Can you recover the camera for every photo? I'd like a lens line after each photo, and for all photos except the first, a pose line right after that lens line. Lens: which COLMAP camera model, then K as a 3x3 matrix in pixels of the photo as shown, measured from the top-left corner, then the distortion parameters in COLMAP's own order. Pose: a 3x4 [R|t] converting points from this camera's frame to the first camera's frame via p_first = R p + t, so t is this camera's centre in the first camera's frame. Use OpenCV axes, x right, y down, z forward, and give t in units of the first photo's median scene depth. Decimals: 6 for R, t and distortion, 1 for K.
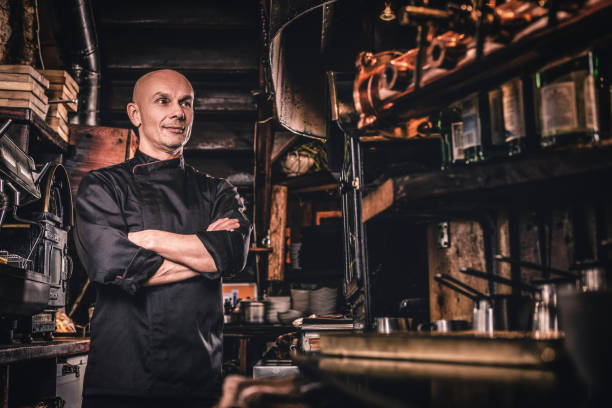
lens RADIAL K [[963.8, 0, 306.0], [0, 963.8, 204.0], [0, 0, 1]] dist [-0.040790, 0.020864]
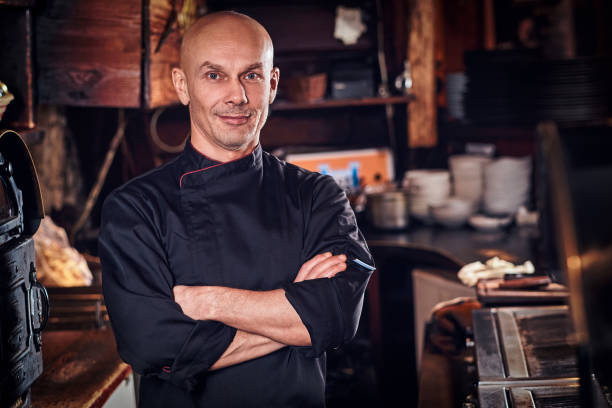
lens RADIAL K [[1468.1, 0, 306.0], [0, 1468.1, 204.0], [0, 0, 1]] dist [0.012322, -0.189676]
pose [[0.992992, -0.038270, -0.111812, -0.005435], [0.062221, 0.973667, 0.219318, -0.123908], [0.100474, -0.224738, 0.969225, 0.180054]]
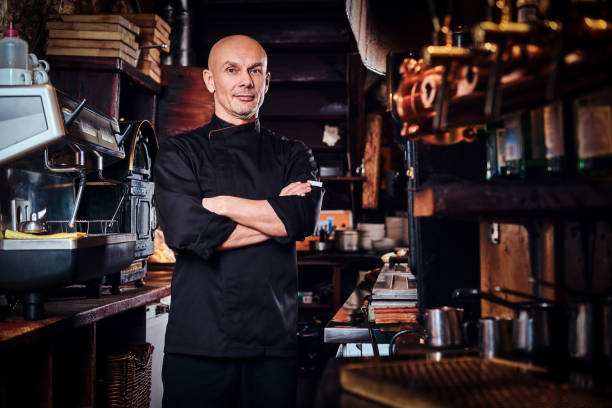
lens RADIAL K [[954.8, 0, 306.0], [0, 954.8, 204.0], [0, 0, 1]] dist [-0.009681, -0.116789]
pose [[0.993267, 0.003701, -0.115792, 0.025984], [0.008165, 0.994768, 0.101831, -0.040668], [0.115563, -0.102091, 0.988040, -0.002432]]
